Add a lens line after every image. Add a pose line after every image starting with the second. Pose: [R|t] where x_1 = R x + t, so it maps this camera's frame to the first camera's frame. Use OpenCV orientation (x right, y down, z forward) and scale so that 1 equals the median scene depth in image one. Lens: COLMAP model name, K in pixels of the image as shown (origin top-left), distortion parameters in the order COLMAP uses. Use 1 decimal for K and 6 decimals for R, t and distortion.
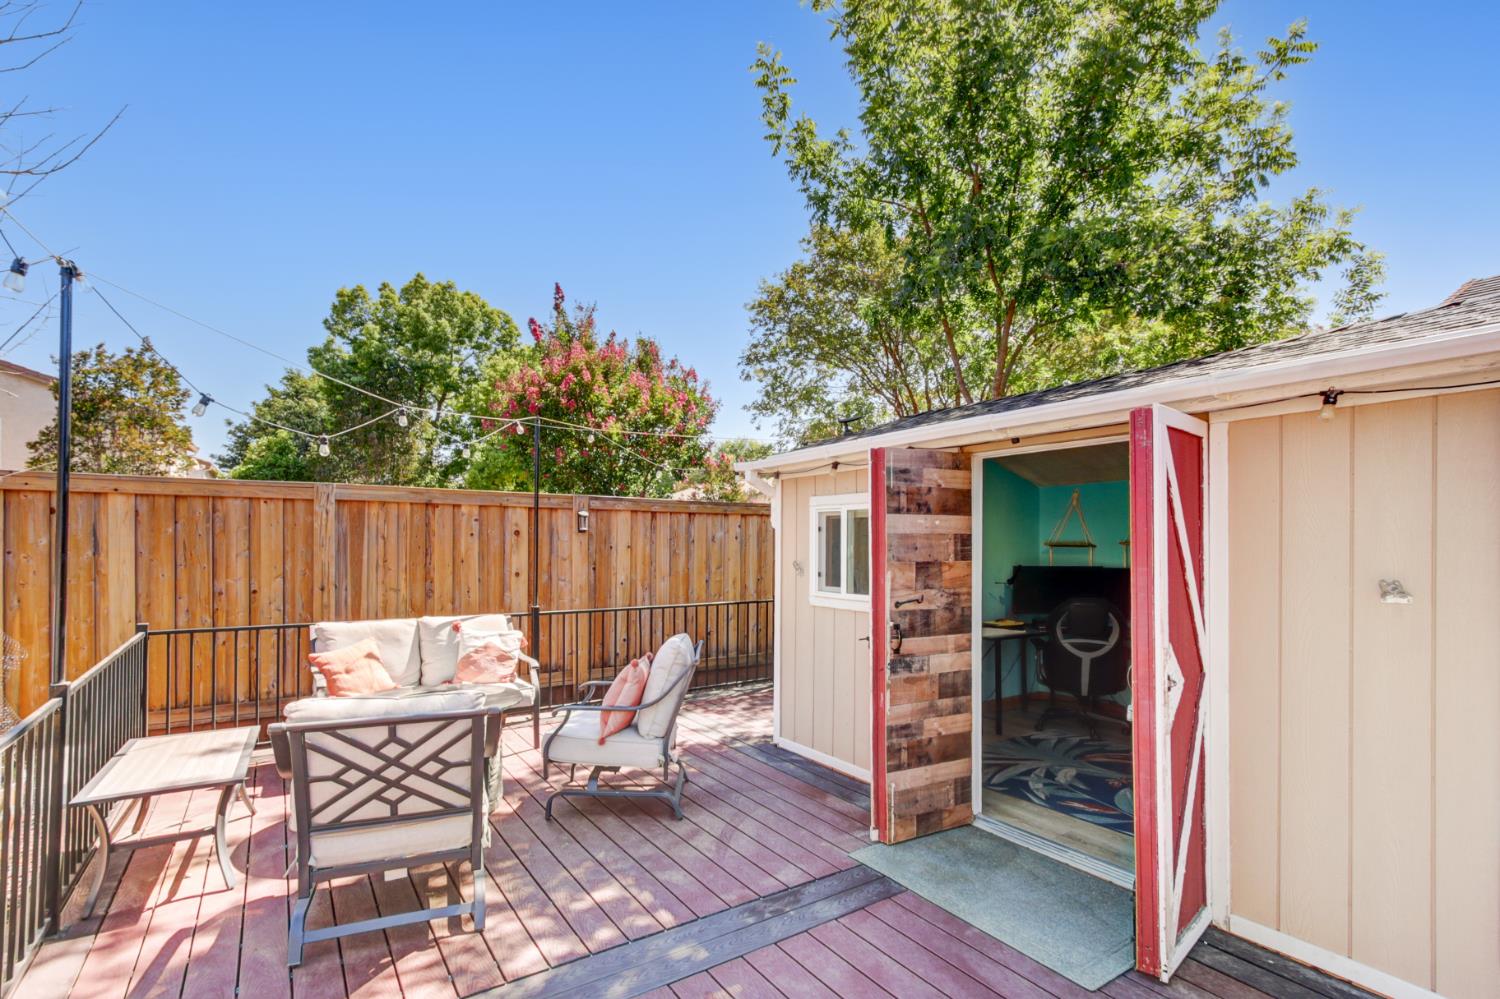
lens RADIAL K [[690.2, 0, 776.3], [0, 690.2, 564.5], [0, 0, 1]] dist [-0.000695, 0.000213]
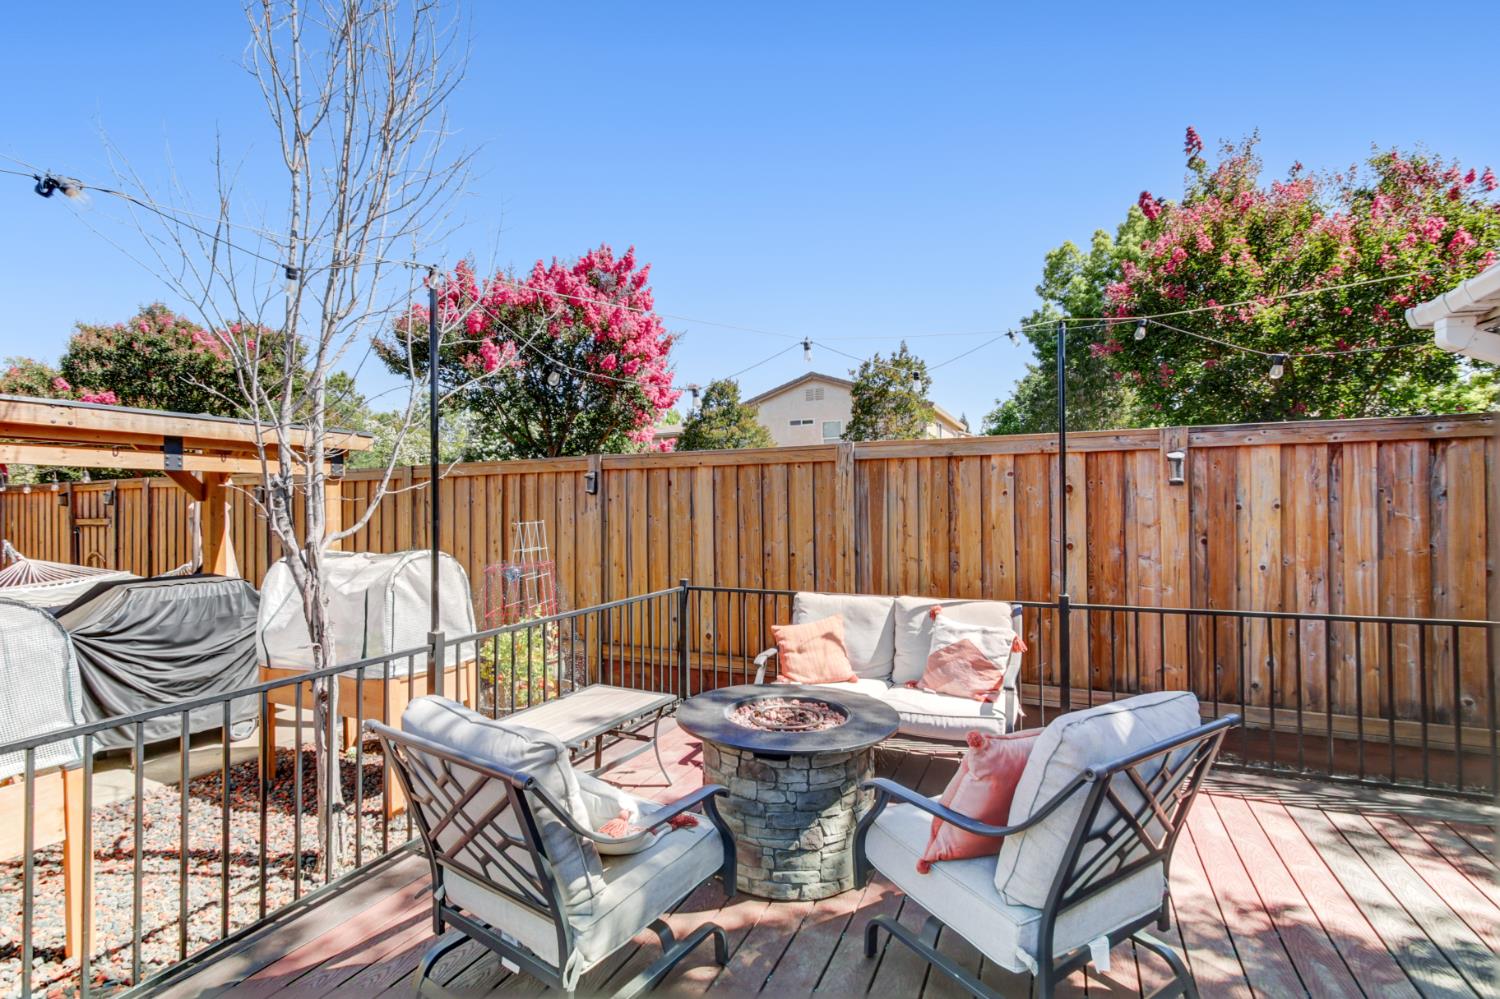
lens RADIAL K [[705.7, 0, 724.1], [0, 705.7, 501.8], [0, 0, 1]] dist [0.001298, 0.000418]
pose [[0.486722, -0.016690, -0.873397, 0.082332], [-0.014299, 0.999531, -0.027068, -0.006779], [0.873440, 0.025663, 0.486255, 0.299418]]
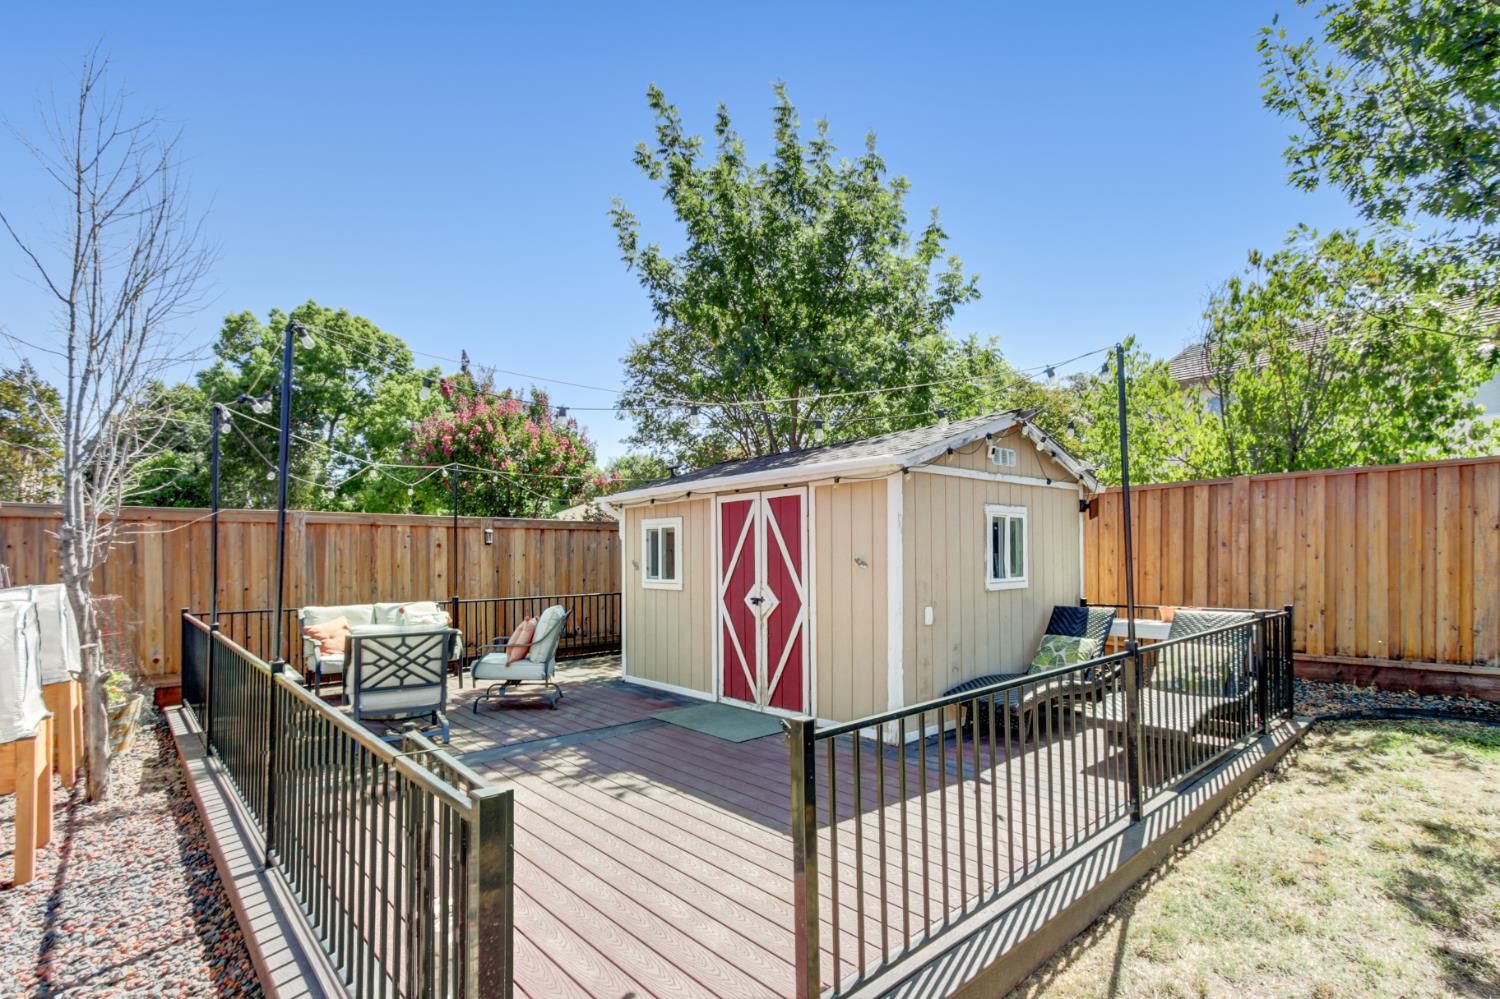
lens RADIAL K [[710.7, 0, 755.2], [0, 710.7, 555.8], [0, 0, 1]] dist [0.020875, -0.000257]
pose [[0.994554, -0.014790, 0.103164, 0.091095], [0.018190, 0.999319, -0.032093, 0.028054], [-0.102619, 0.033795, 0.994146, -0.421901]]
